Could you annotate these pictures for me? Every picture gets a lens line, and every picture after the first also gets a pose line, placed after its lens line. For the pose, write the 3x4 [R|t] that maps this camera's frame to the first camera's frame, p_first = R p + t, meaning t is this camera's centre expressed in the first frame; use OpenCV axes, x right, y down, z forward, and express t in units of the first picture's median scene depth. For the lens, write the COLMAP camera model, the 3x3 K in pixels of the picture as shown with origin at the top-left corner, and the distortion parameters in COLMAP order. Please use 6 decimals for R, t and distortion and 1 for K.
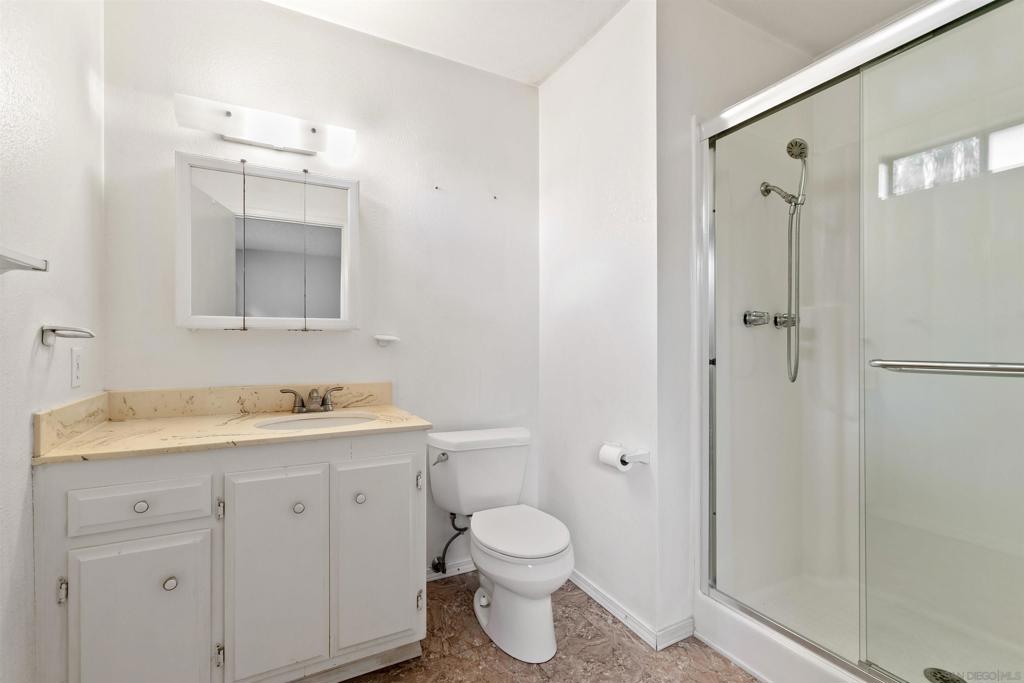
lens RADIAL K [[455.5, 0, 512.2], [0, 455.5, 343.8], [0, 0, 1]] dist [-0.008356, 0.004845]
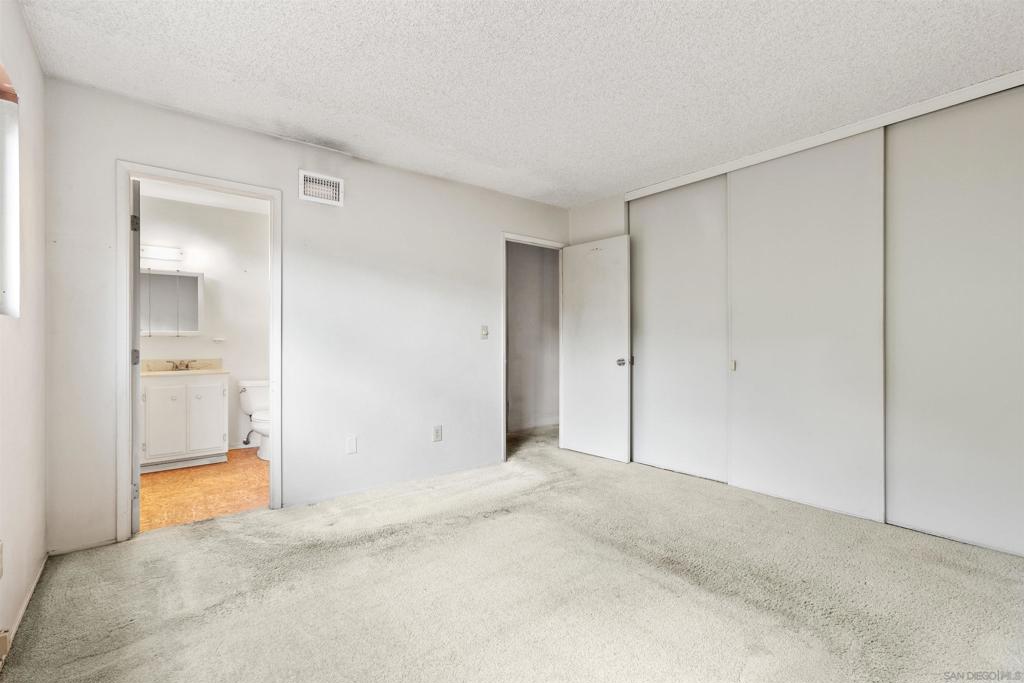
lens RADIAL K [[455.5, 0, 511.2], [0, 455.5, 341.6], [0, 0, 1]] dist [-0.008356, 0.004845]
pose [[0.982788, -0.001545, 0.184729, 0.809757], [0.000433, 0.999982, 0.006058, -0.014350], [-0.184735, -0.005874, 0.982771, -1.638603]]
